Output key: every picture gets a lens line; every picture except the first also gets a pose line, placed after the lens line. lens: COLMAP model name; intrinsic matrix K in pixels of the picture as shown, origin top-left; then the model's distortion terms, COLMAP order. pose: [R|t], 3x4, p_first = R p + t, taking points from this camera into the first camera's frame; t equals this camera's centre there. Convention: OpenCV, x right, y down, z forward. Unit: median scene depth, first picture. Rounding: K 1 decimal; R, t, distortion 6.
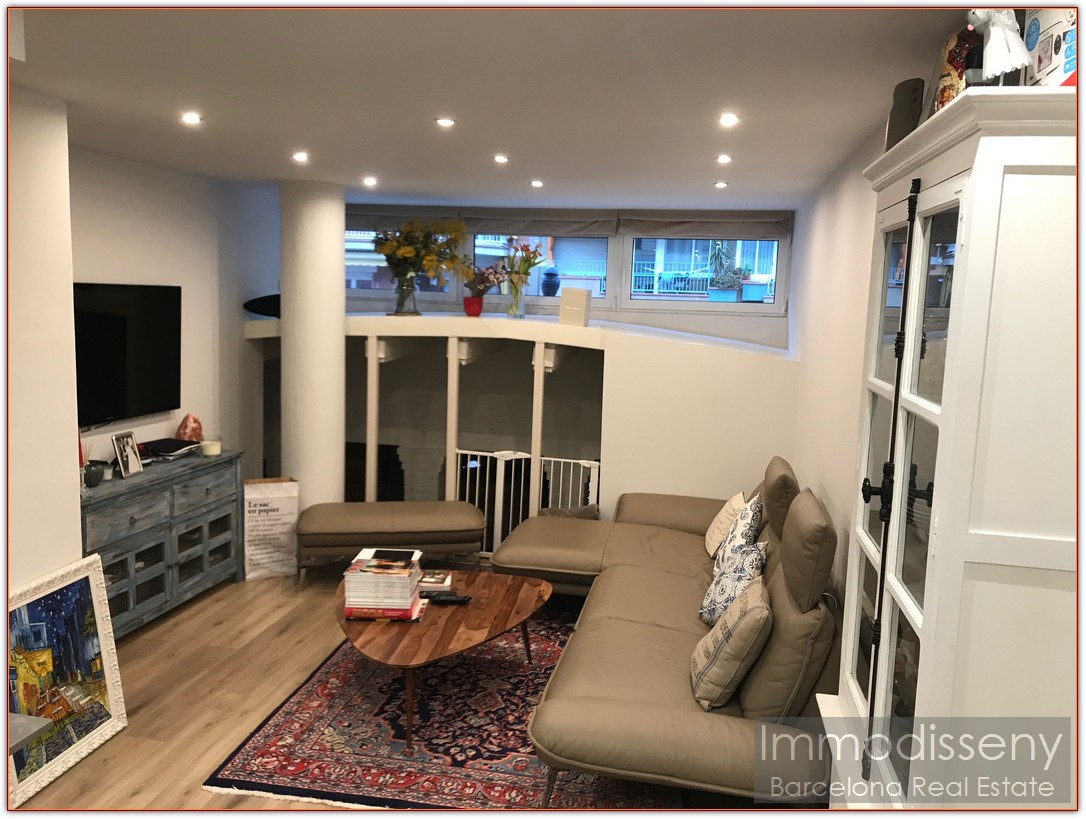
lens RADIAL K [[874.5, 0, 543.0], [0, 874.5, 409.5], [0, 0, 1]] dist [0.029958, -0.012722]
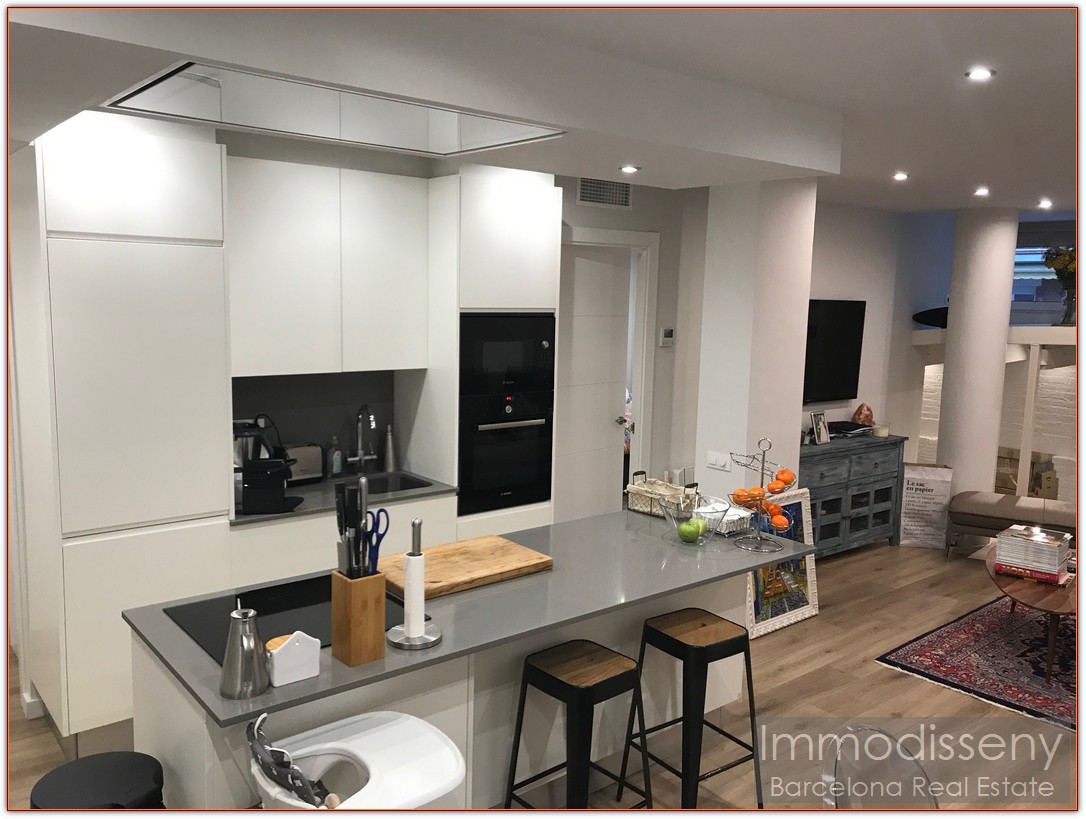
lens RADIAL K [[874.5, 0, 543.0], [0, 874.5, 409.5], [0, 0, 1]] dist [0.029958, -0.012722]
pose [[0.768546, 0.064496, -0.636536, 0.044141], [-0.077579, 0.996959, 0.007348, 0.045302], [0.635074, 0.043734, 0.771212, -0.277135]]
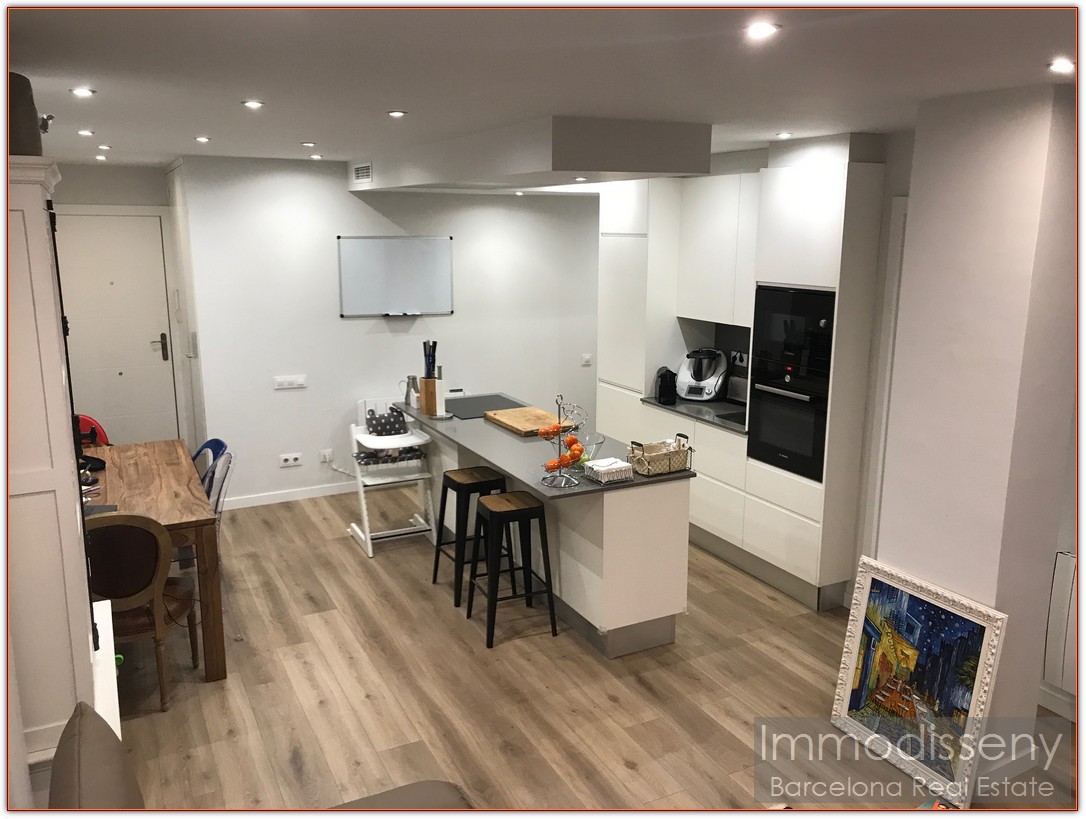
lens RADIAL K [[874.5, 0, 543.0], [0, 874.5, 409.5], [0, 0, 1]] dist [0.029958, -0.012722]
pose [[-0.789337, 0.087850, -0.607642, 0.258860], [-0.113416, 0.951813, 0.284938, -0.162030], [0.603394, 0.293829, -0.741337, 0.975747]]
